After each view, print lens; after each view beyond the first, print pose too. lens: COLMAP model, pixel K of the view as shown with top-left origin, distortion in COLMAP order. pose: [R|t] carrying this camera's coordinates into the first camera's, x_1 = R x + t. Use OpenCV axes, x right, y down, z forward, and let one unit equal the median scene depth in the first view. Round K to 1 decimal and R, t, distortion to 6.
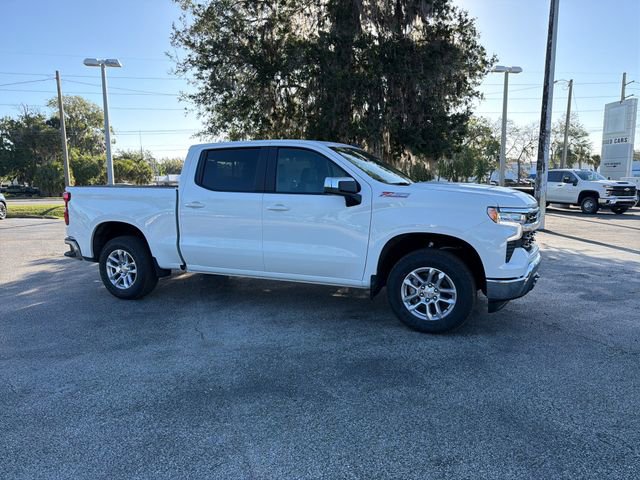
lens RADIAL K [[450.7, 0, 319.8], [0, 450.7, 240.6], [0, 0, 1]] dist [0.055215, -0.071703]
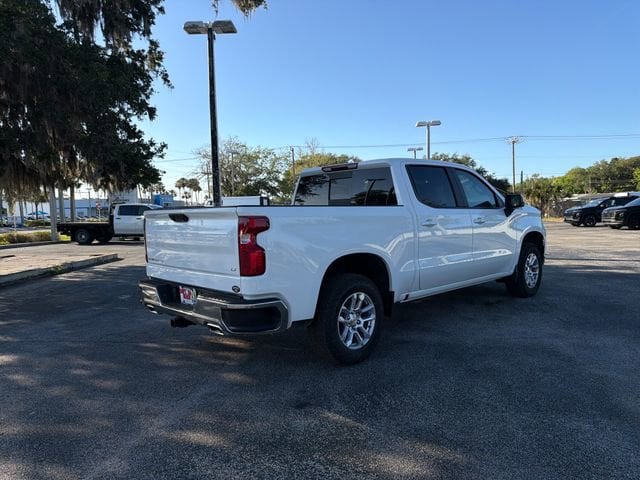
lens RADIAL K [[450.7, 0, 320.7], [0, 450.7, 241.0], [0, 0, 1]] dist [0.055215, -0.071703]
pose [[0.390196, -0.061183, 0.918697, -1.285733], [0.138285, 0.990366, 0.007222, -0.084759], [-0.910288, 0.124224, 0.394897, 0.890968]]
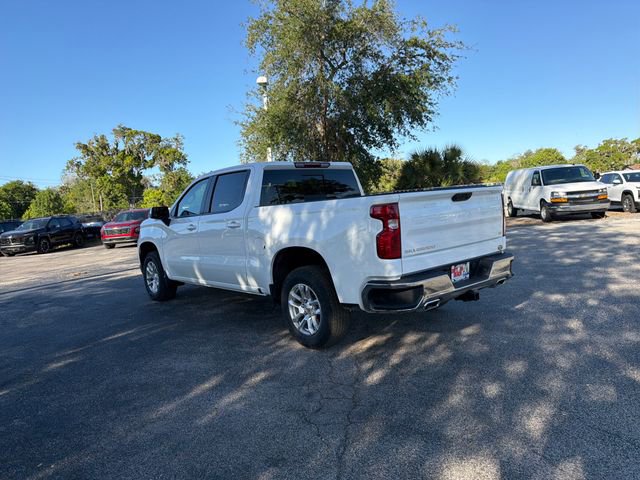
lens RADIAL K [[450.7, 0, 314.3], [0, 450.7, 241.8], [0, 0, 1]] dist [0.055215, -0.071703]
pose [[-0.895771, 0.042762, 0.442453, -0.769140], [0.138924, 0.972434, 0.187276, -0.269226], [-0.422248, 0.229224, -0.877019, 2.300827]]
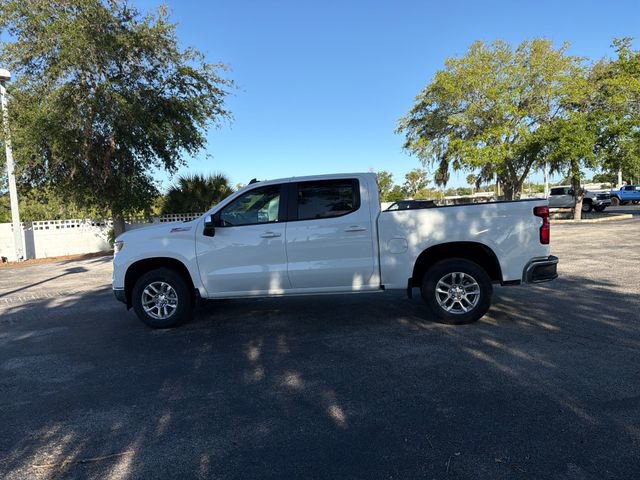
lens RADIAL K [[450.7, 0, 316.6], [0, 450.7, 243.6], [0, 0, 1]] dist [0.055215, -0.071703]
pose [[-0.965713, 0.090565, -0.243305, 0.251220], [0.043387, 0.980301, 0.192687, -0.321459], [0.255963, 0.175524, -0.950618, 2.502949]]
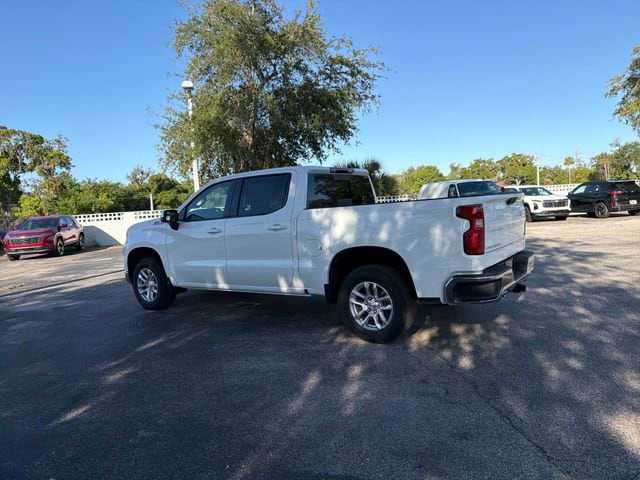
lens RADIAL K [[450.7, 0, 314.7], [0, 450.7, 242.0], [0, 0, 1]] dist [0.055215, -0.071703]
pose [[-0.972783, 0.058363, 0.224246, -0.452245], [0.103072, 0.975734, 0.193181, -0.298533], [-0.207530, 0.211037, -0.955194, 2.451323]]
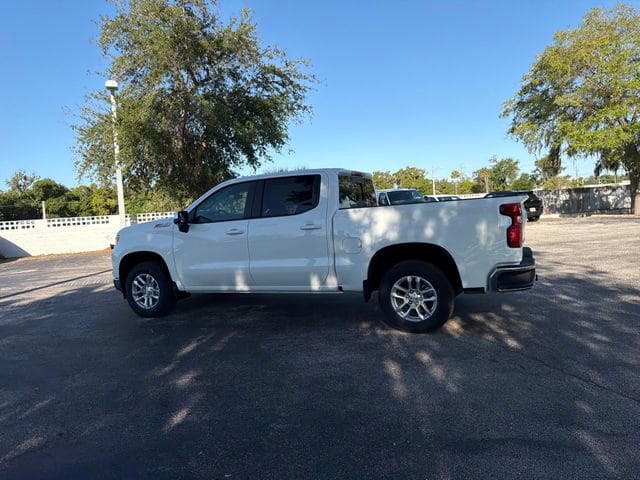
lens RADIAL K [[450.7, 0, 316.2], [0, 450.7, 238.1], [0, 0, 1]] dist [0.055215, -0.071703]
pose [[-0.997060, 0.075816, 0.011142, -0.148965], [0.076569, 0.979868, 0.184380, -0.309962], [0.003061, 0.184691, -0.982792, 2.524962]]
